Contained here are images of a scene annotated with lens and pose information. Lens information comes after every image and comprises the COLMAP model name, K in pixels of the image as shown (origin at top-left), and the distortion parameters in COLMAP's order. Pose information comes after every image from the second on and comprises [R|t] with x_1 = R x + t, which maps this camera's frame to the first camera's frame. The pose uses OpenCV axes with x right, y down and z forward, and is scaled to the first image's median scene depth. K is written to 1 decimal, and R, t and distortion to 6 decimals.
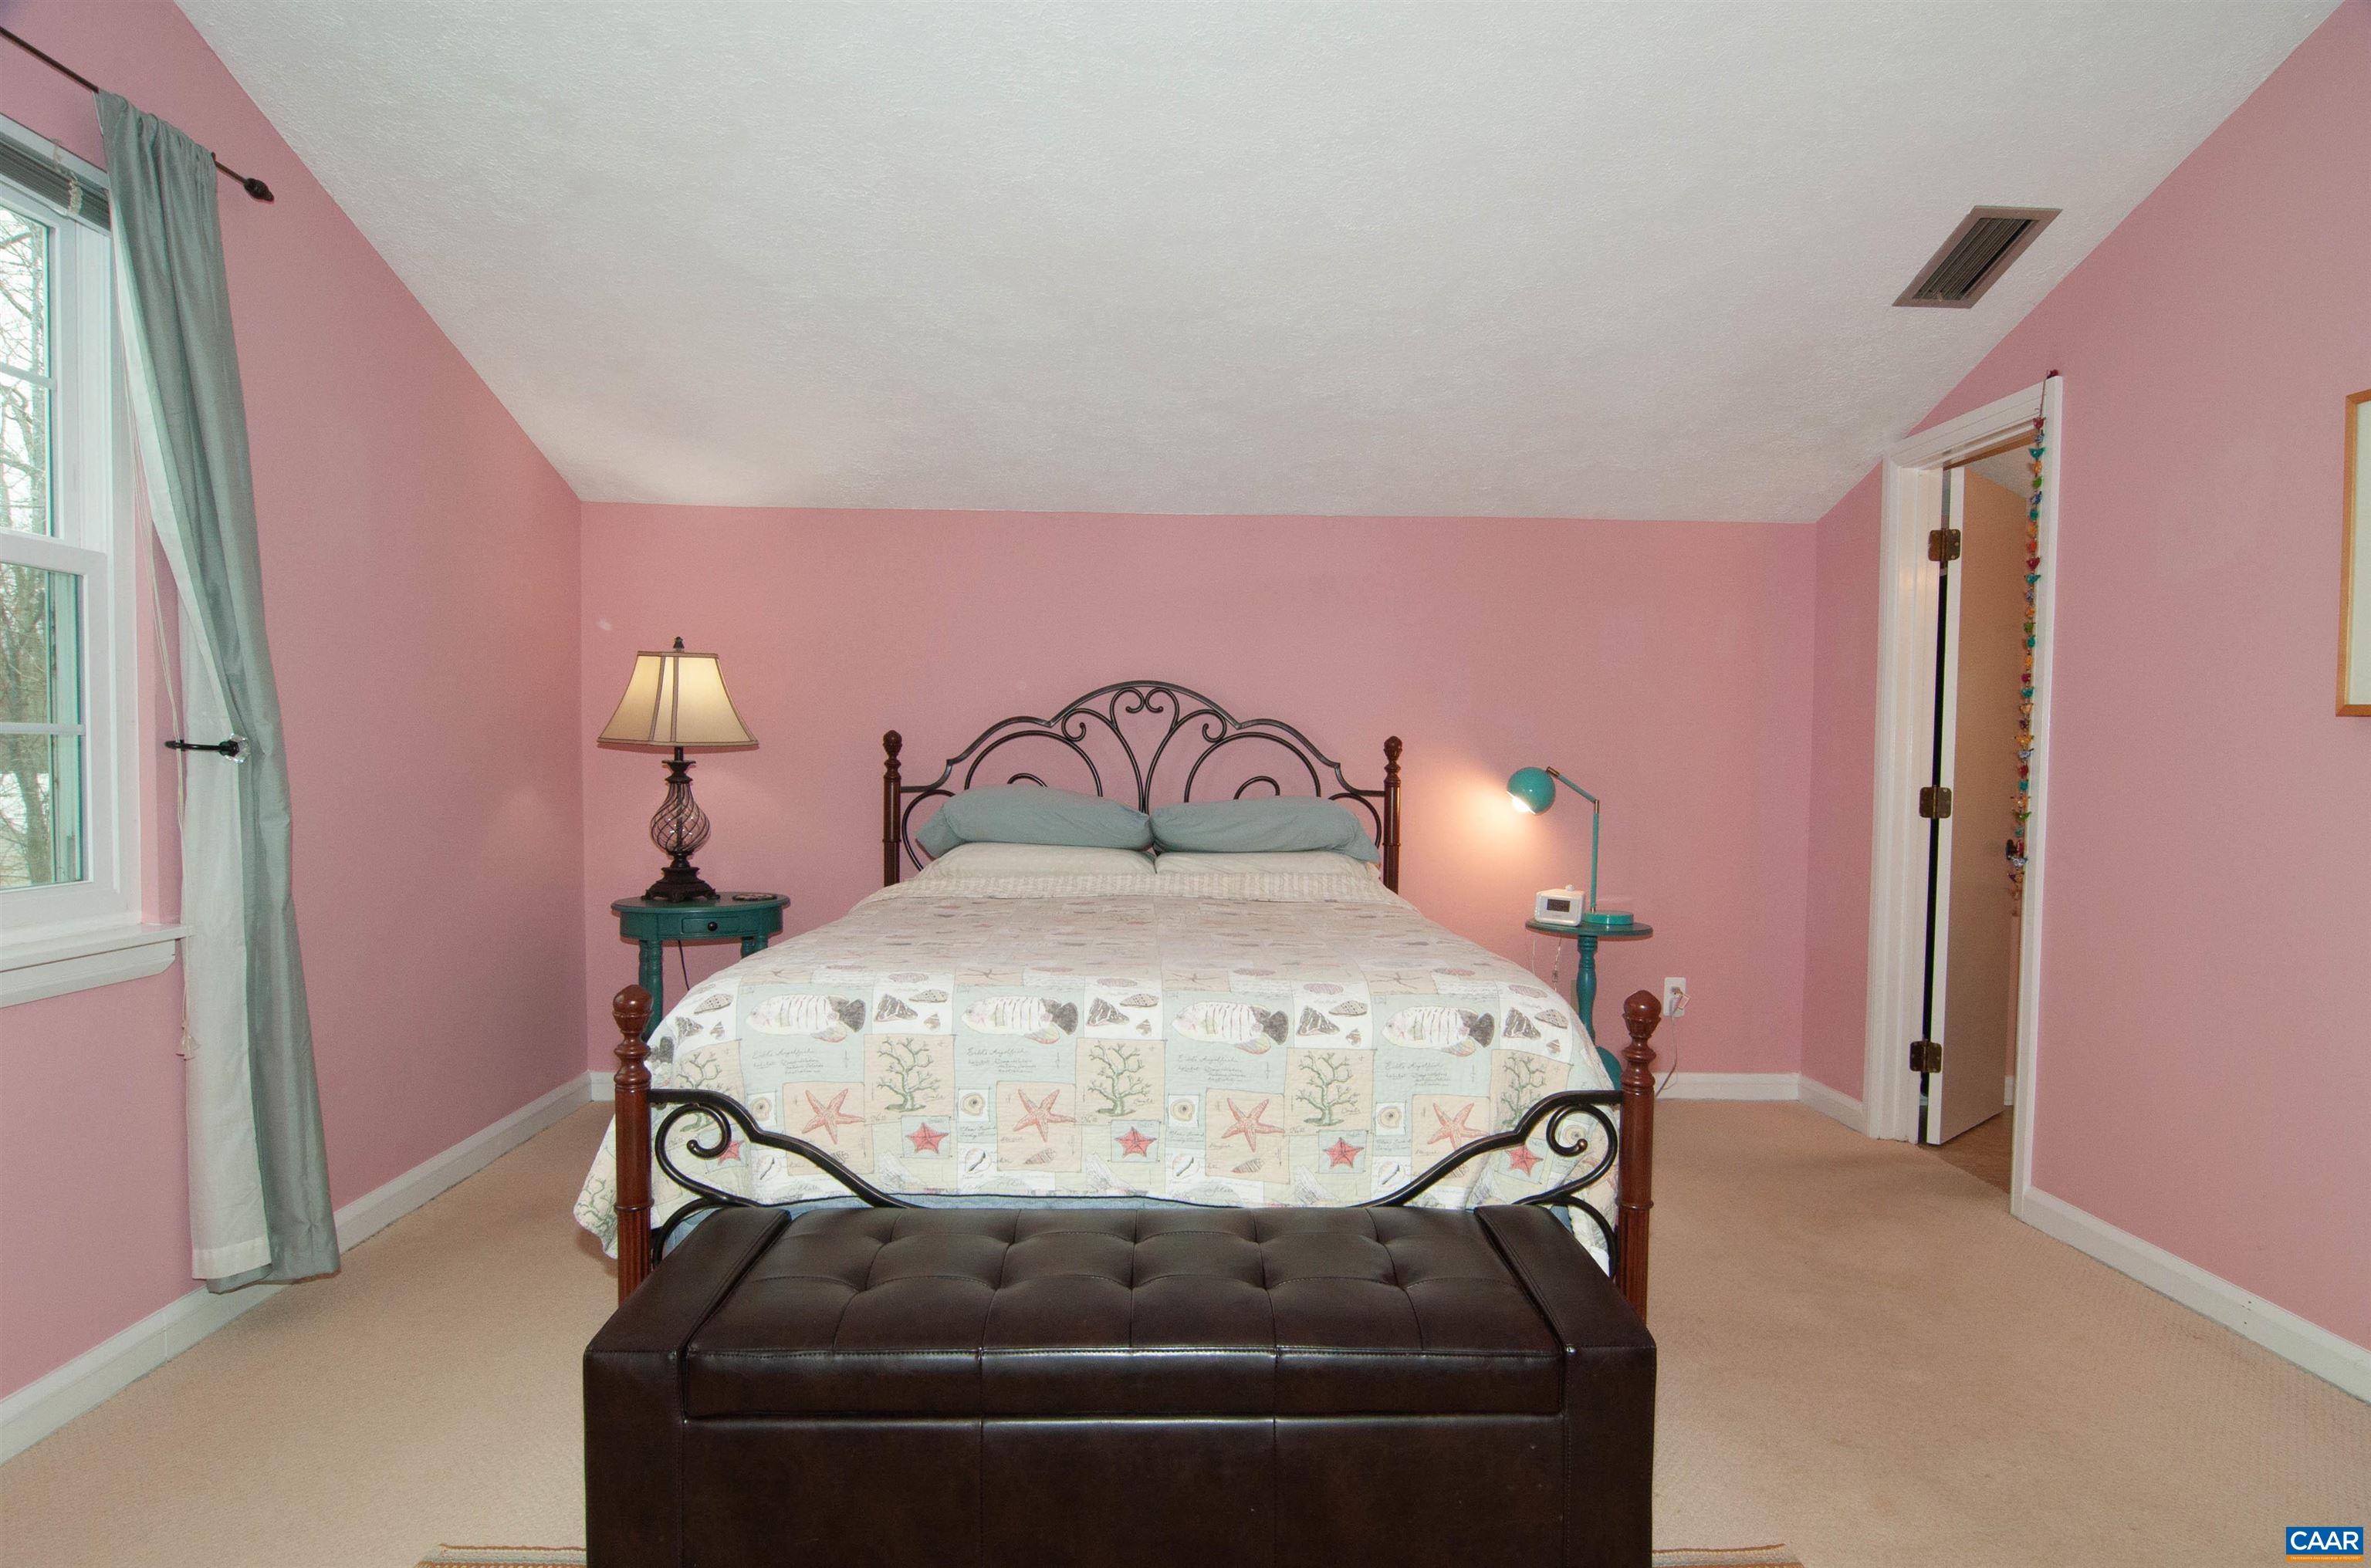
lens RADIAL K [[1354.9, 0, 1185.6], [0, 1354.9, 811.7], [0, 0, 1]] dist [0.001061, -0.019520]
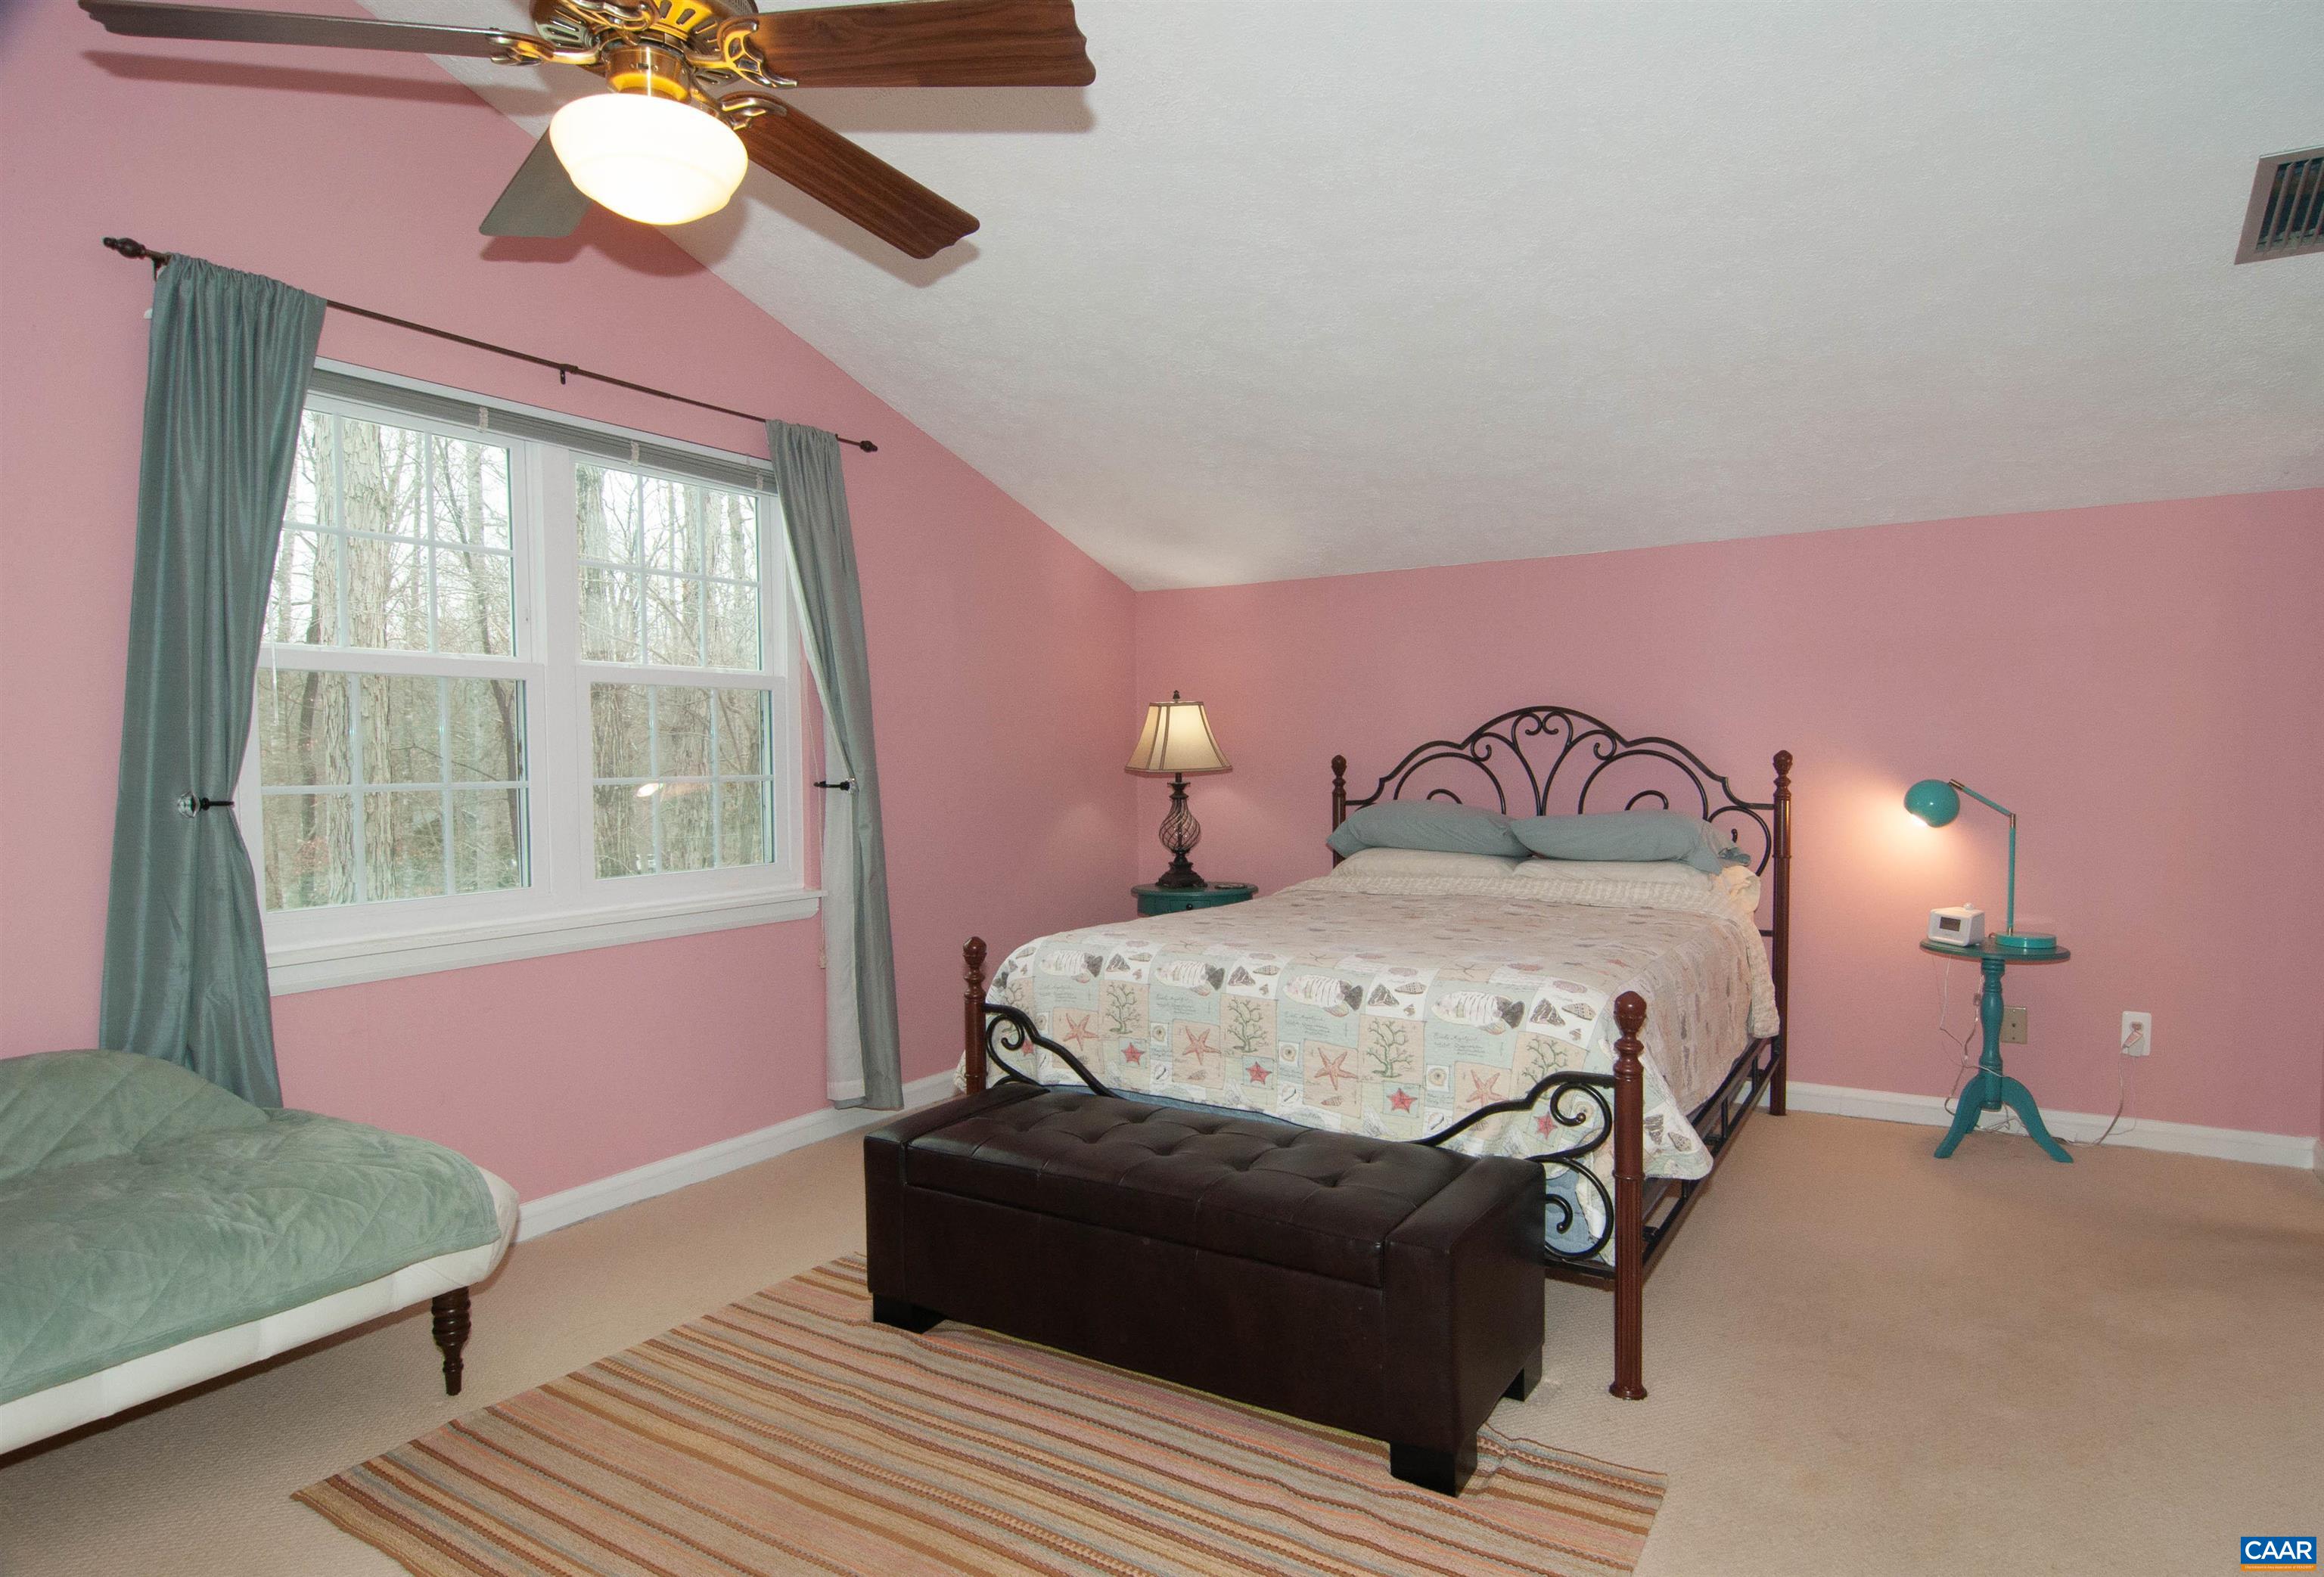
lens RADIAL K [[1316.4, 0, 1162.0], [0, 1316.4, 788.5], [0, 0, 1]] dist [-0.002203, 0.000491]
pose [[0.826032, -0.006933, -0.563580, 0.546082], [-0.000756, 0.999910, -0.013410, -0.022403], [0.563622, 0.011503, 0.825953, -0.136773]]
